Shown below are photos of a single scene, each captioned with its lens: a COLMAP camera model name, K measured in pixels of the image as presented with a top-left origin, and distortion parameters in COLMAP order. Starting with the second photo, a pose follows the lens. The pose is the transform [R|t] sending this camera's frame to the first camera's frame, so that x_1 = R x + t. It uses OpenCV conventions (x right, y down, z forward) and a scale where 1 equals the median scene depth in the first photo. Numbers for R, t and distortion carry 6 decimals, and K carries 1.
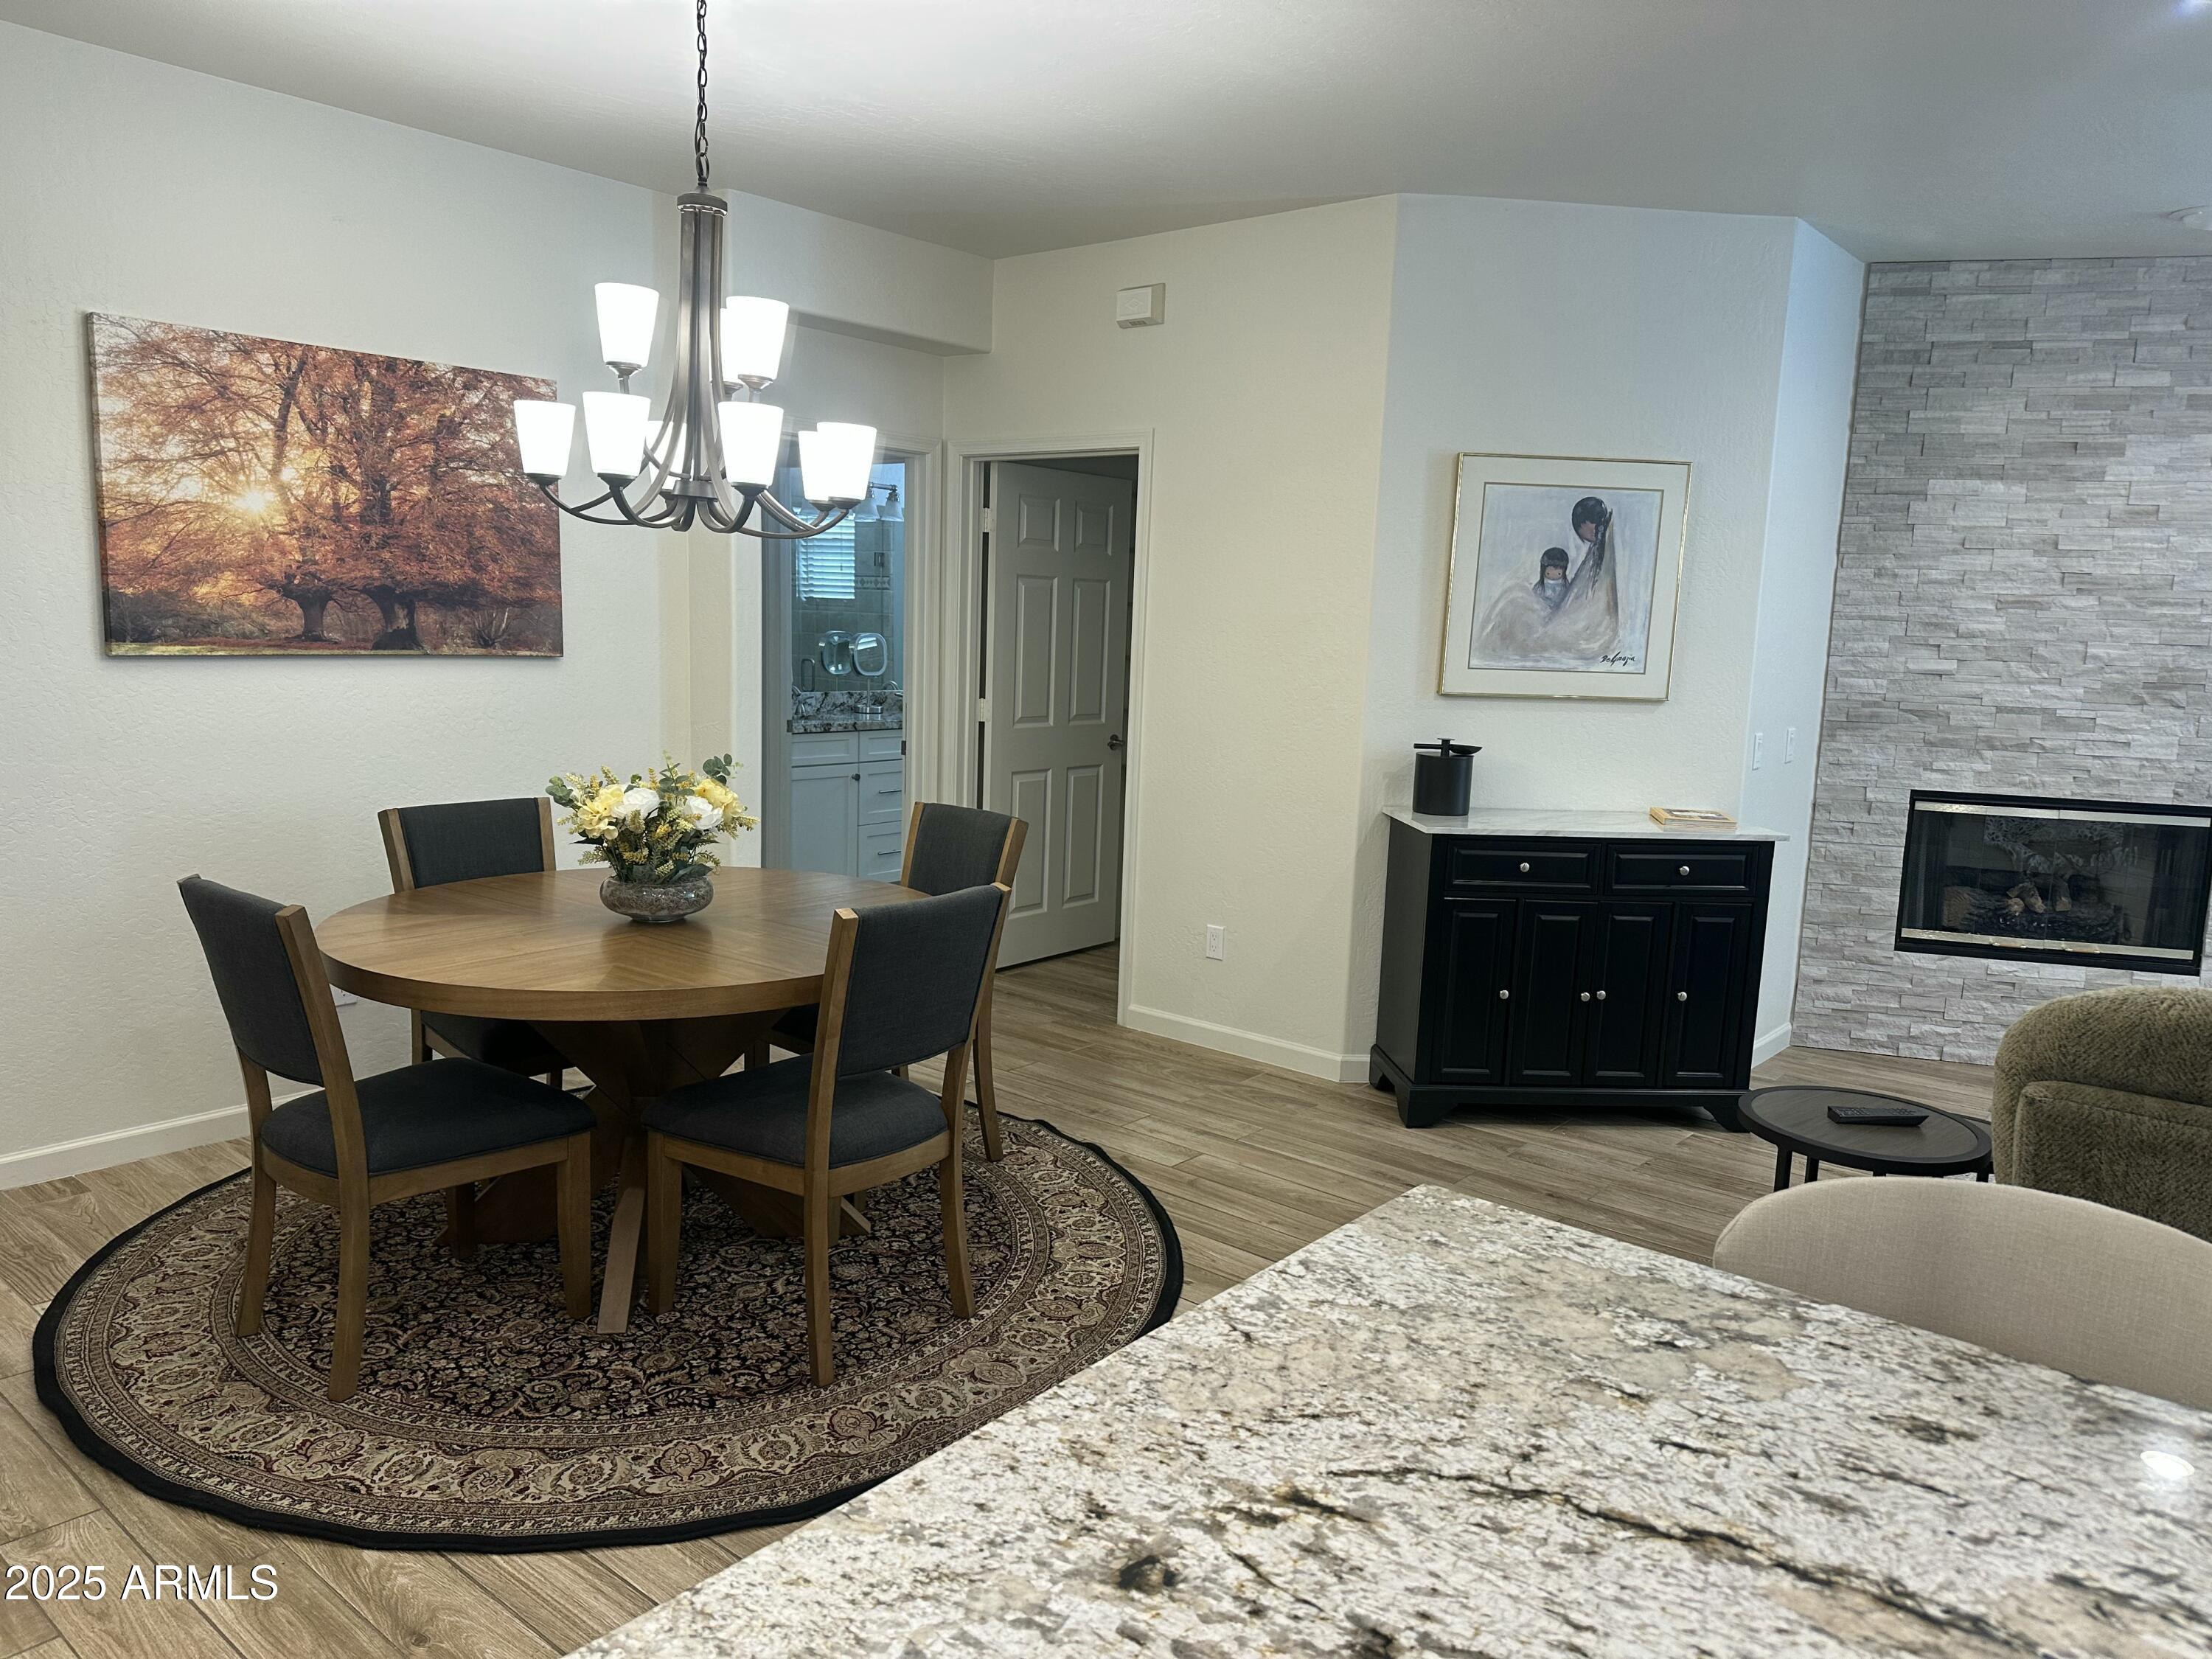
lens RADIAL K [[1466.0, 0, 1106.0], [0, 1466.0, 829.5], [0, 0, 1]] dist [-0.055082, 0.003105]
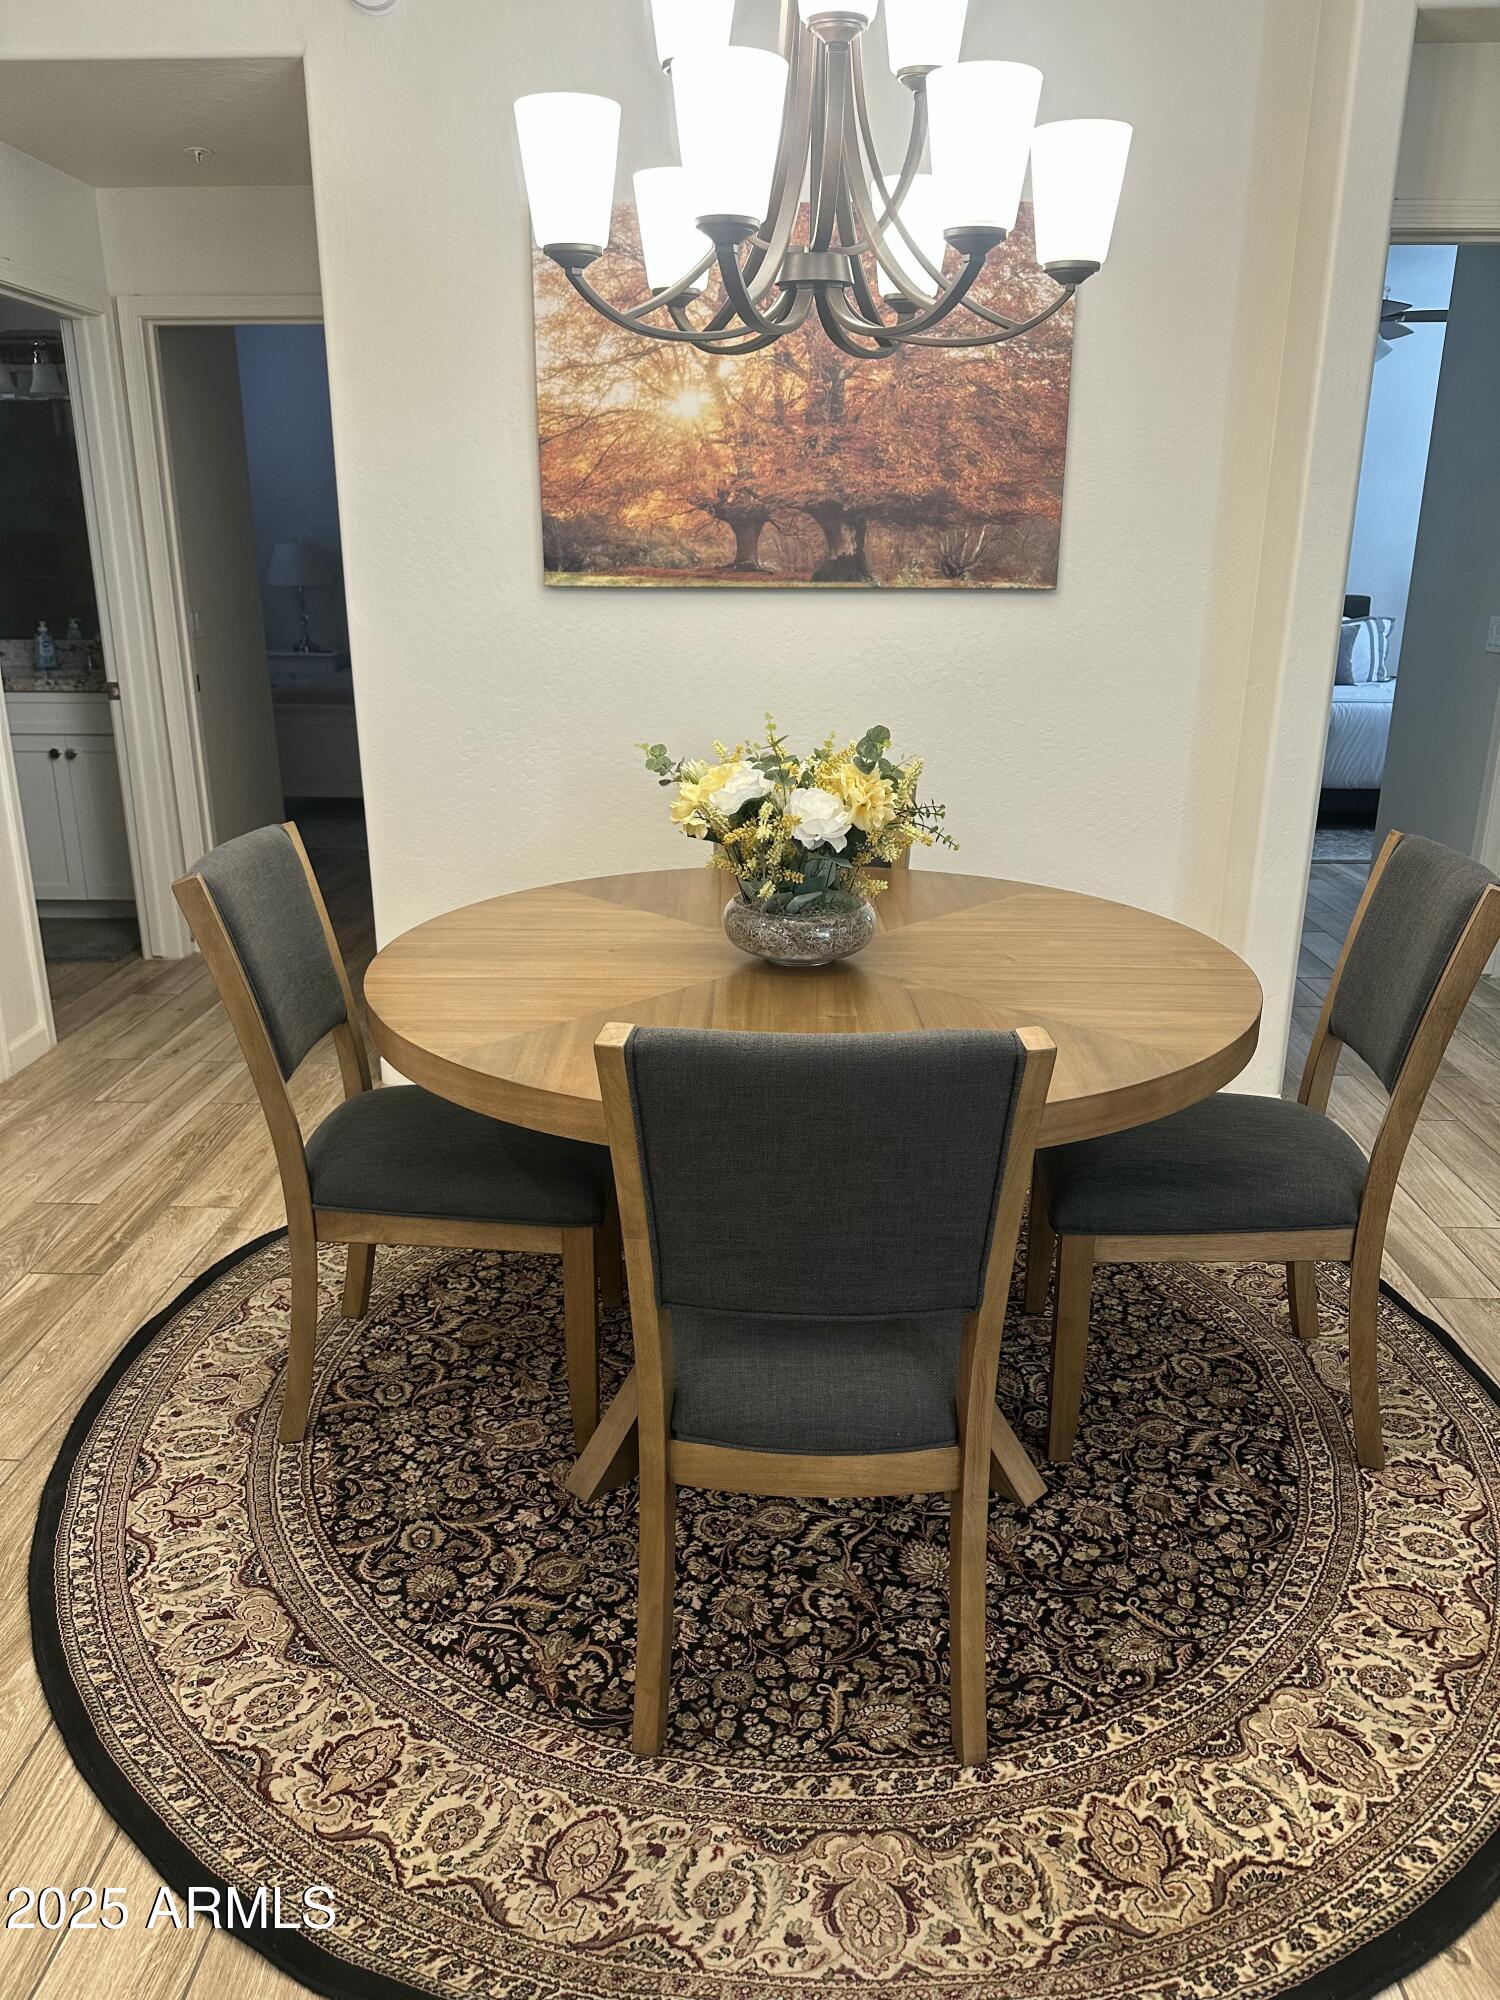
lens RADIAL K [[1382.8, 0, 750.0], [0, 1382.8, 1000.0], [0, 0, 1]] dist [0.034607, -0.055313]
pose [[0.614165, 0.205947, -0.761832, 0.154354], [-0.094265, 0.977582, 0.188278, -0.034341], [0.783528, -0.043819, 0.619810, 0.472396]]
